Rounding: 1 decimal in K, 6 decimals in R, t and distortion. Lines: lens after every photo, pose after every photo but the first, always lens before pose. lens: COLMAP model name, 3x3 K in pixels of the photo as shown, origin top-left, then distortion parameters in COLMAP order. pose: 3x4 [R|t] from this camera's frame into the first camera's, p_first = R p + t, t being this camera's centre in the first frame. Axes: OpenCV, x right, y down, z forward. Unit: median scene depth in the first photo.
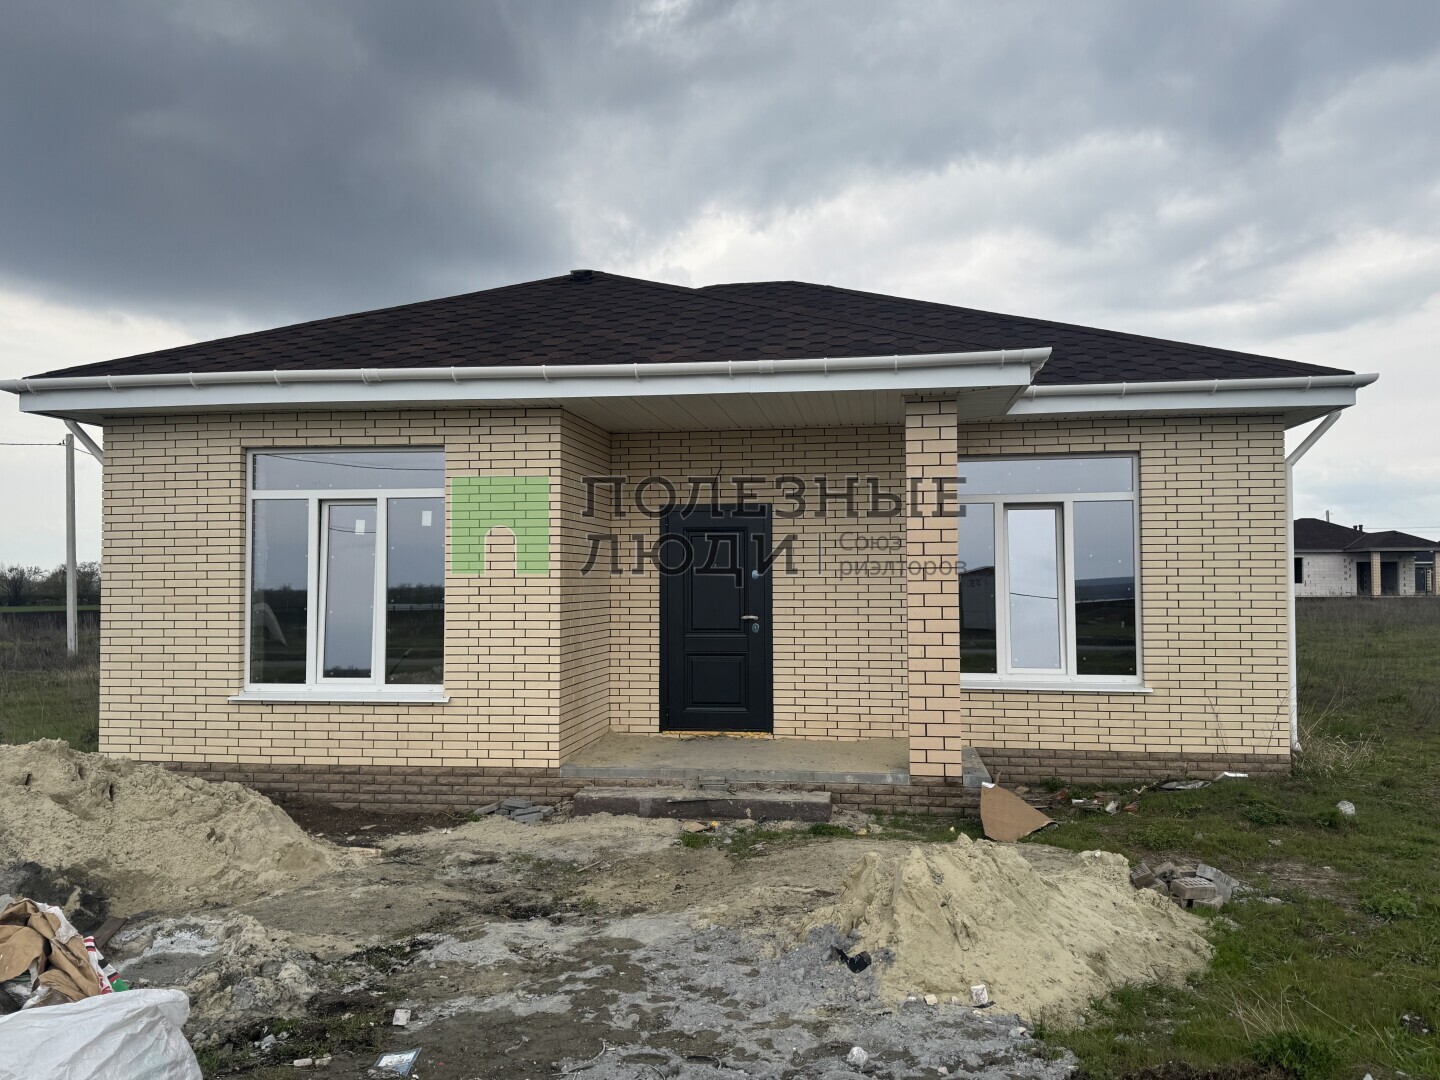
lens RADIAL K [[1095.5, 0, 720.0], [0, 1095.5, 540.0], [0, 0, 1]] dist [0.182060, -0.329095]
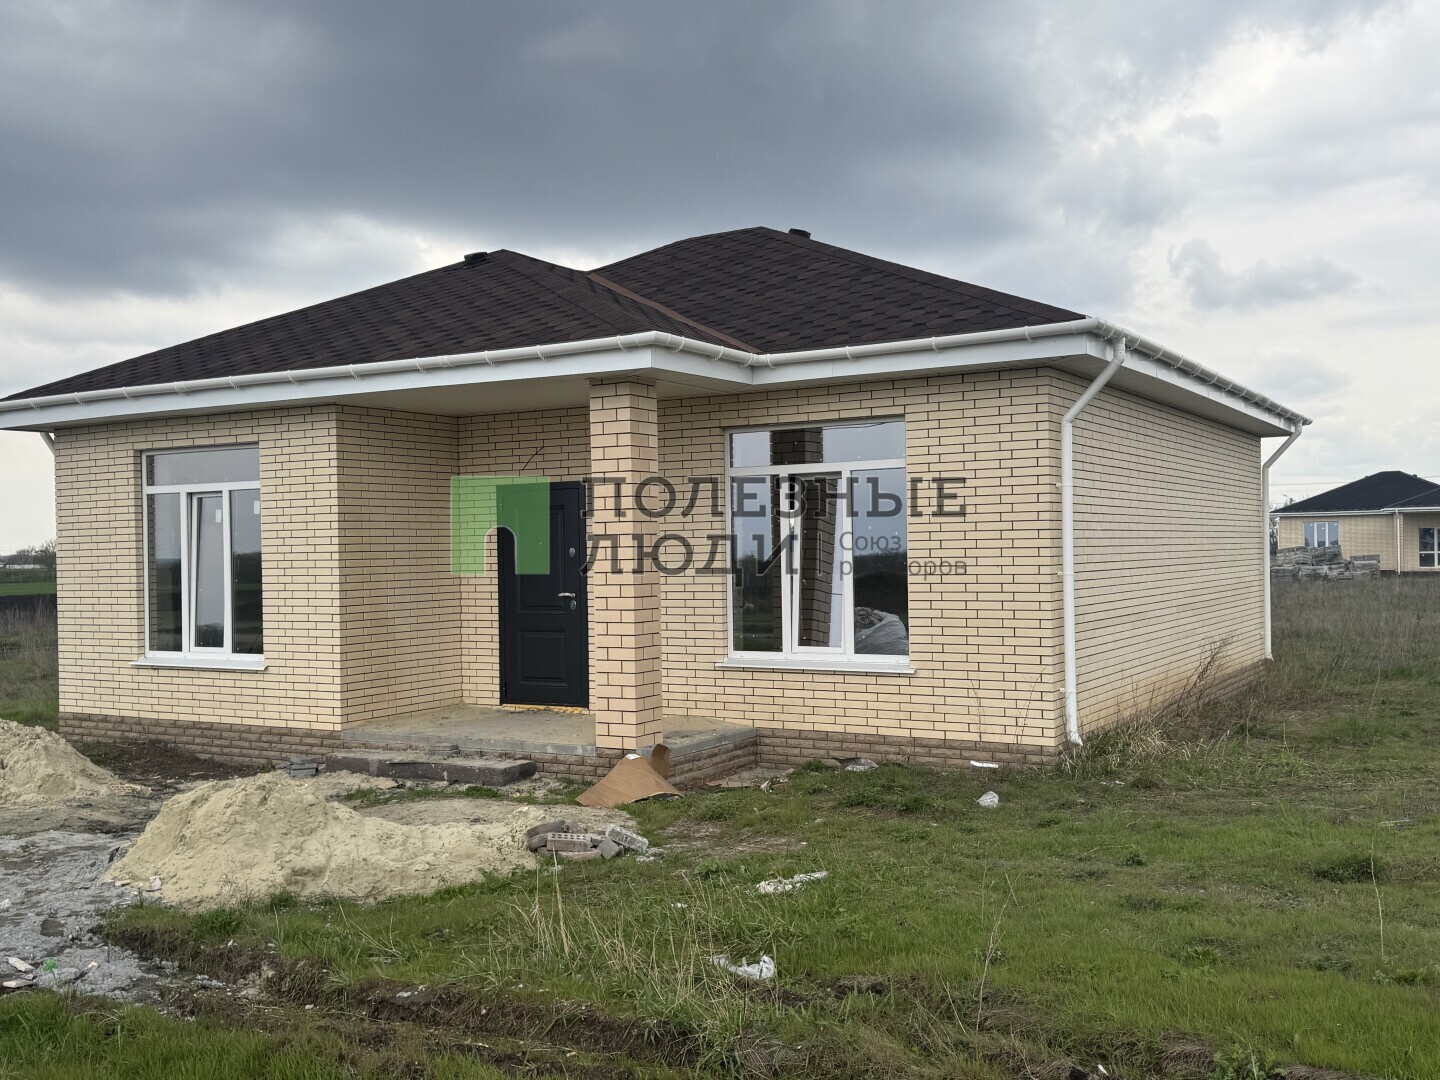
lens RADIAL K [[1372.2, 0, 720.0], [0, 1372.2, 540.0], [0, 0, 1]] dist [0.182603, -0.288434]
pose [[0.921110, -0.015498, -0.388993, 0.707713], [0.029701, 0.999093, 0.030524, -0.015542], [0.388167, -0.039669, 0.920735, -0.121453]]
